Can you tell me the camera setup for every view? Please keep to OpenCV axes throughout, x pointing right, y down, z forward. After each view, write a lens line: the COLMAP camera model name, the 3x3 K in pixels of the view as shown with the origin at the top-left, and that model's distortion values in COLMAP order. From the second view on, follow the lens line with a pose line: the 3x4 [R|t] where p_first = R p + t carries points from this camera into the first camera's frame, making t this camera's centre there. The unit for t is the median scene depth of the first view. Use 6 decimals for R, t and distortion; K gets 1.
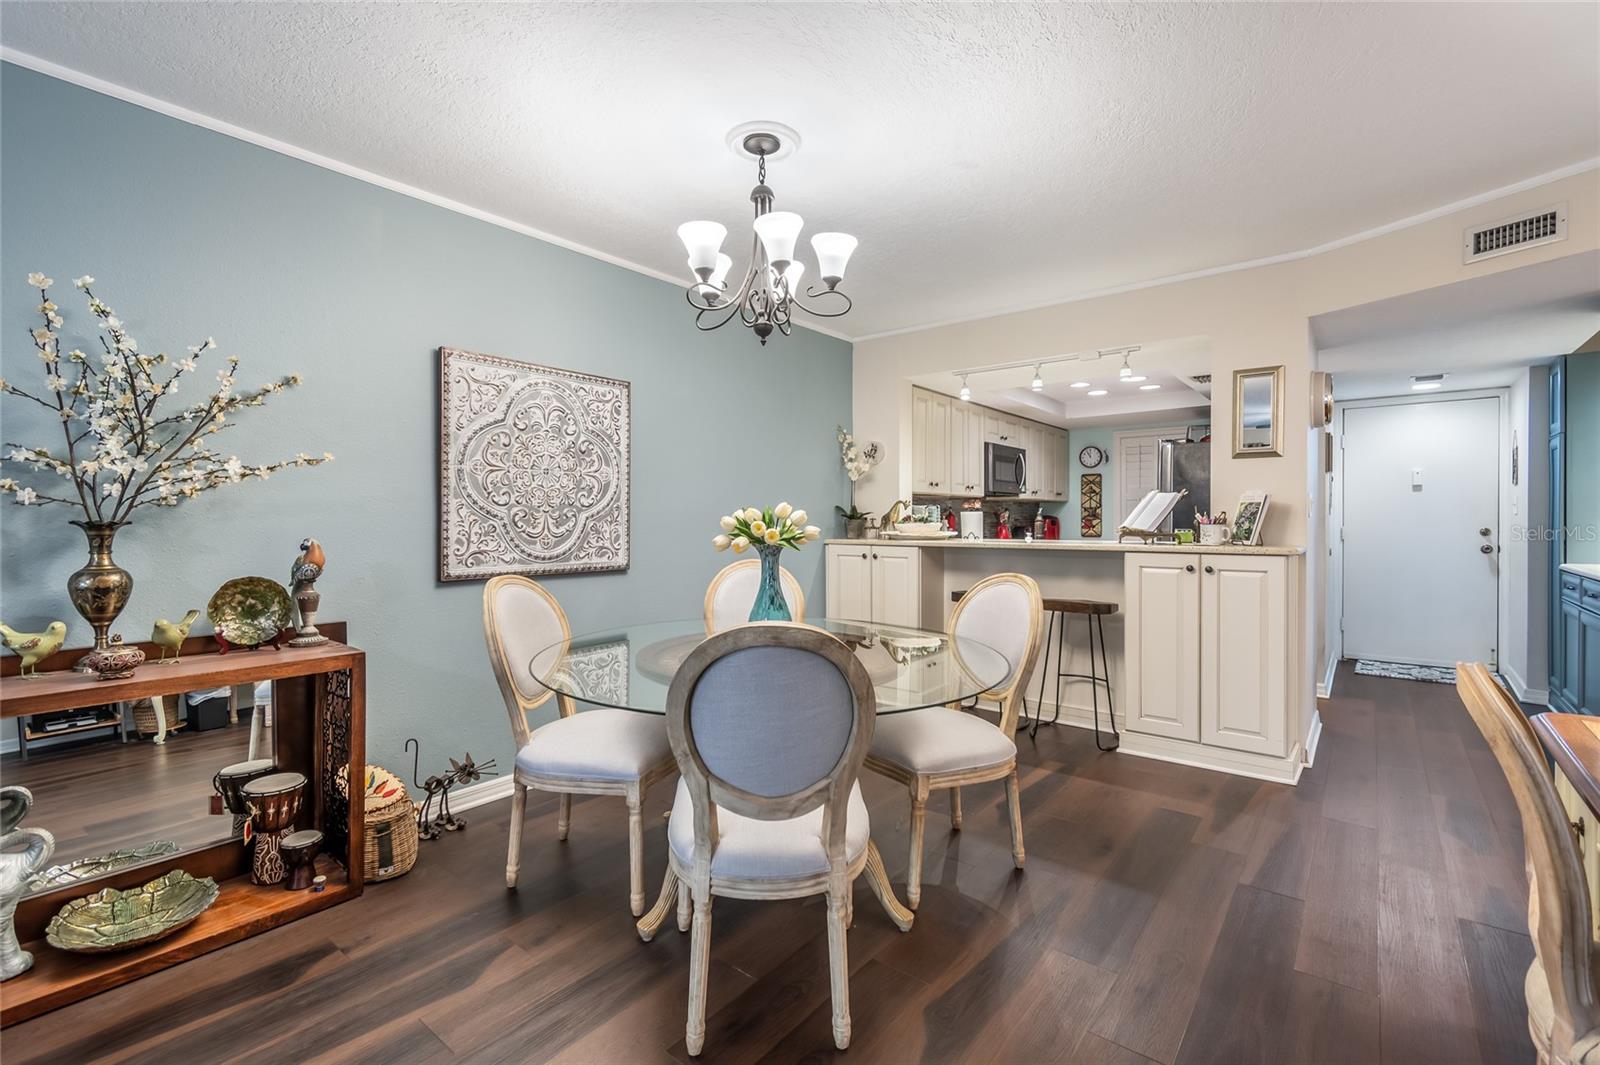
lens RADIAL K [[718.3, 0, 797.6], [0, 718.3, 527.4], [0, 0, 1]] dist [0.004954, -0.003544]
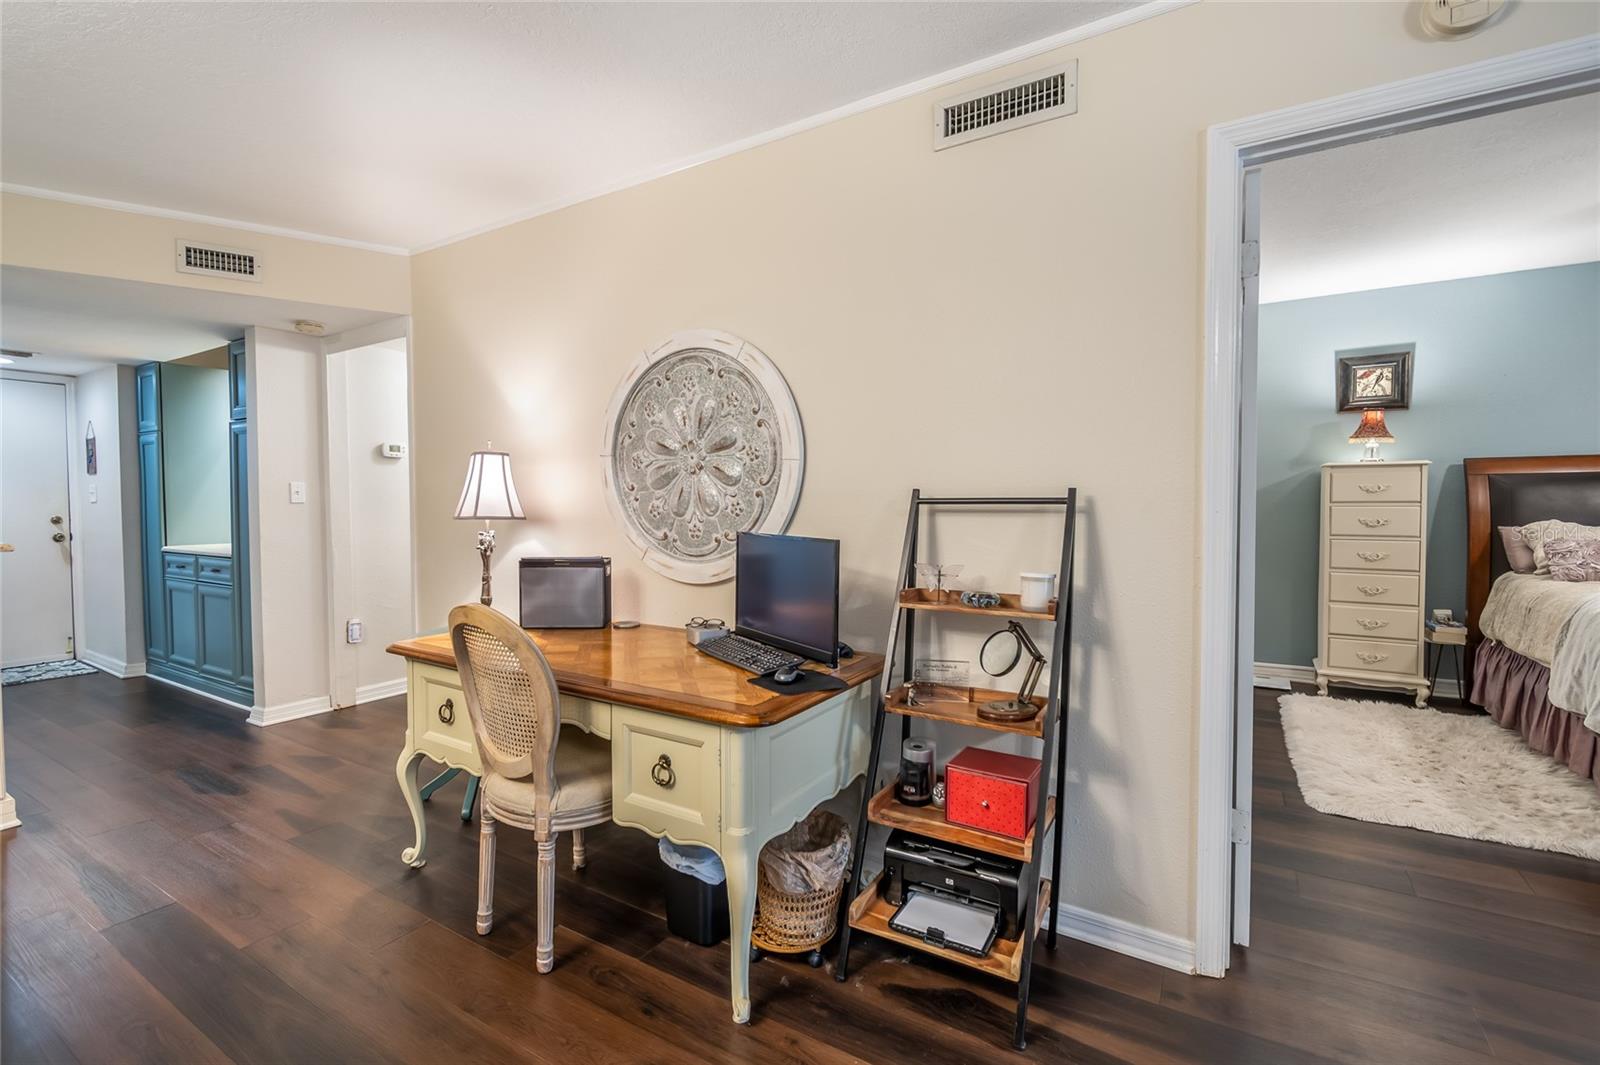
lens RADIAL K [[718.3, 0, 792.8], [0, 718.3, 526.3], [0, 0, 1]] dist [0.004954, -0.003544]
pose [[-0.132078, -0.030085, 0.990783, -0.167224], [0.014628, 0.999371, 0.032296, -0.002517], [-0.991131, 0.018758, -0.131555, 0.140850]]
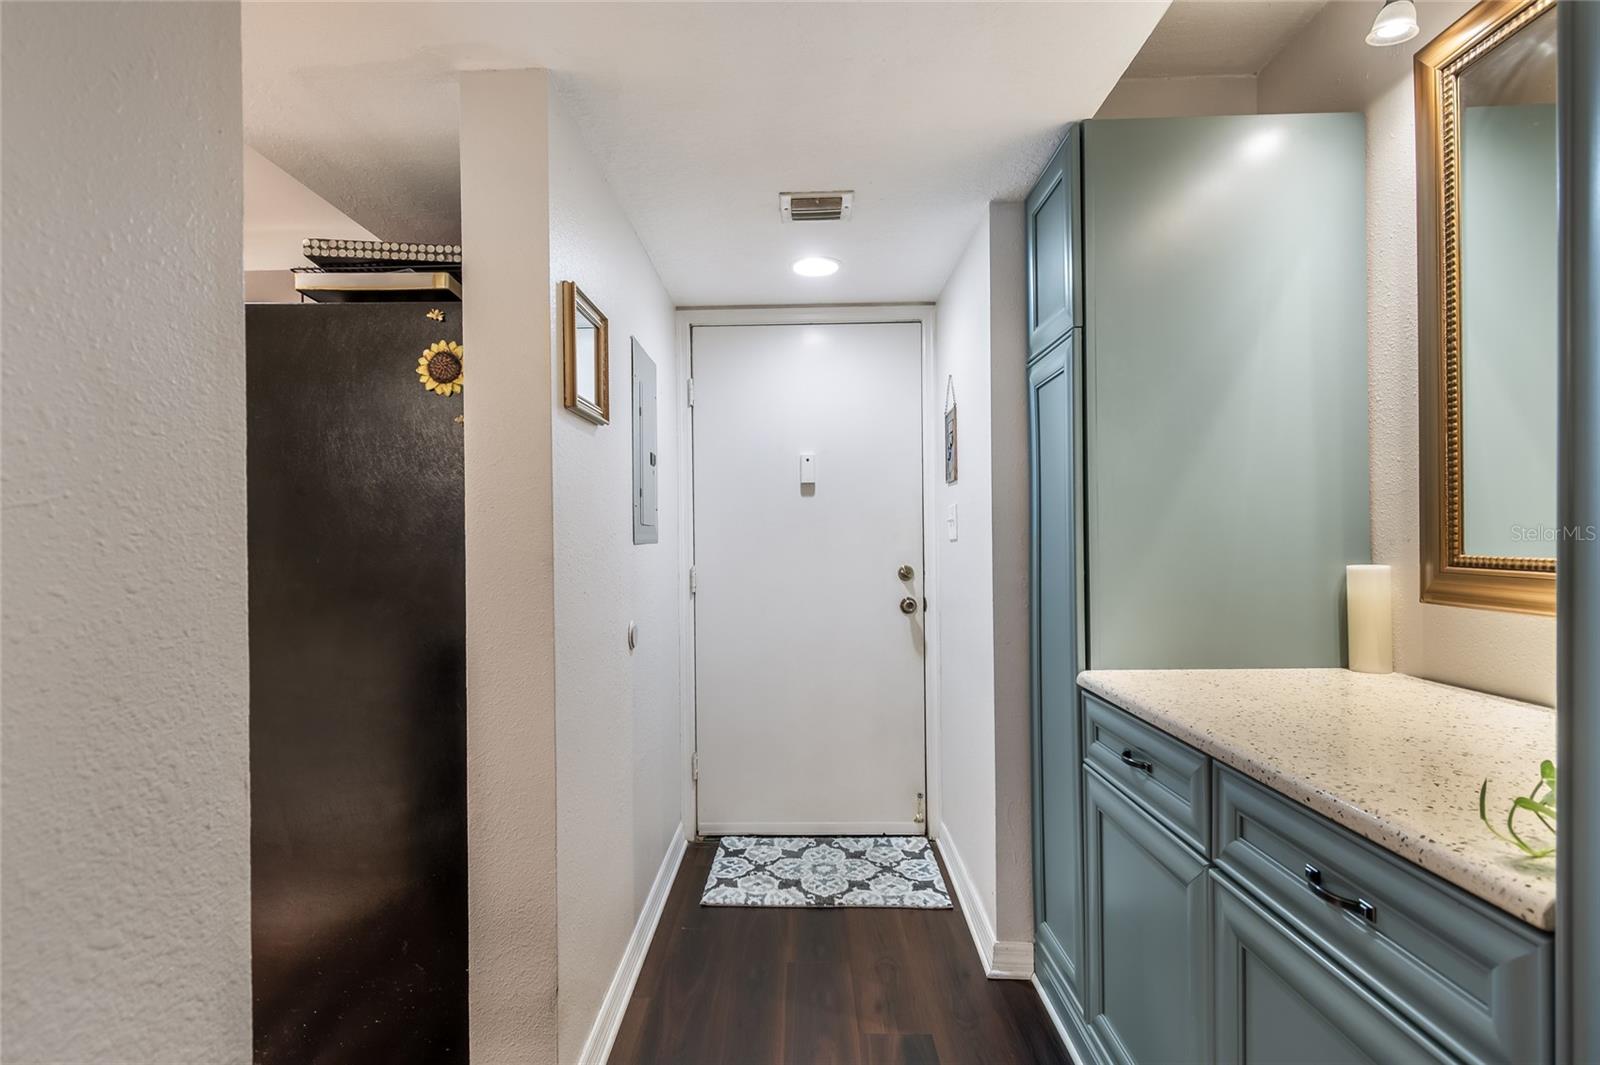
lens RADIAL K [[718.3, 0, 805.4], [0, 718.3, 536.8], [0, 0, 1]] dist [0.004954, -0.003544]
pose [[0.781530, 0.000123, 0.623868, 0.613968], [0.013256, 0.999771, -0.016803, -0.013733], [-0.623727, 0.021402, 0.781349, 0.683587]]
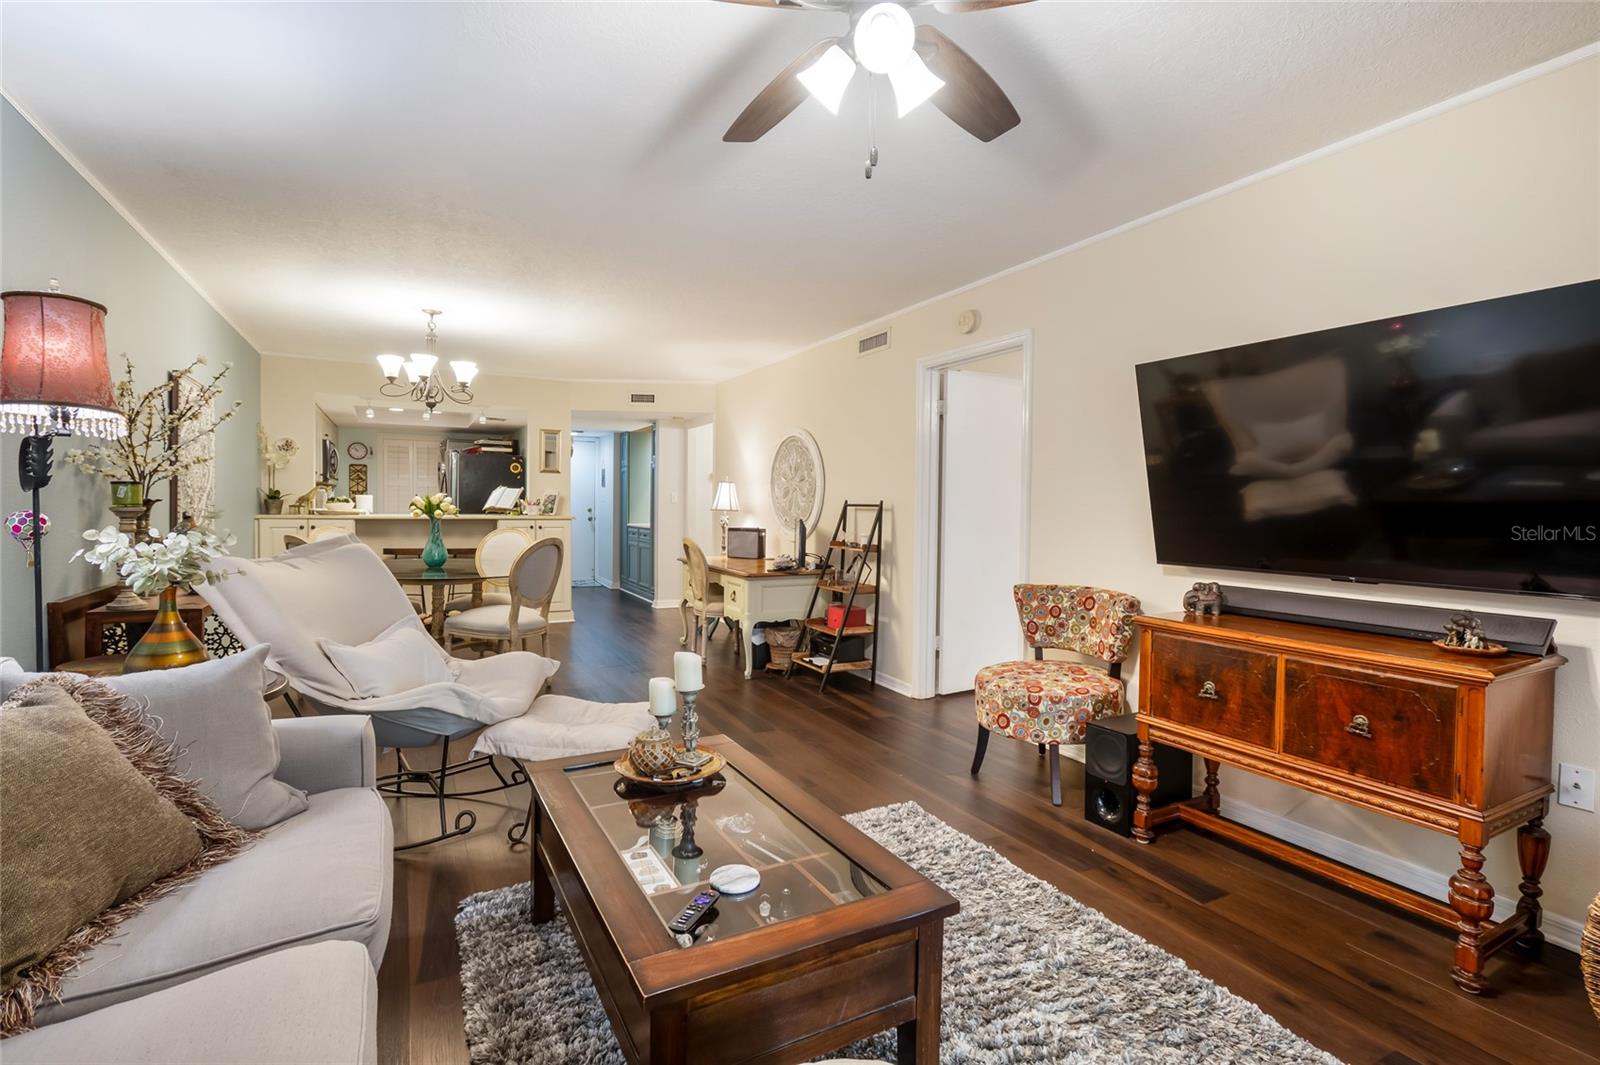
lens RADIAL K [[718.3, 0, 800.9], [0, 718.3, 529.1], [0, 0, 1]] dist [0.004954, -0.003544]
pose [[0.376715, -0.024195, 0.926013, -0.742296], [-0.003495, 0.999615, 0.027540, 0.003703], [-0.926323, -0.013611, 0.376485, -0.329595]]
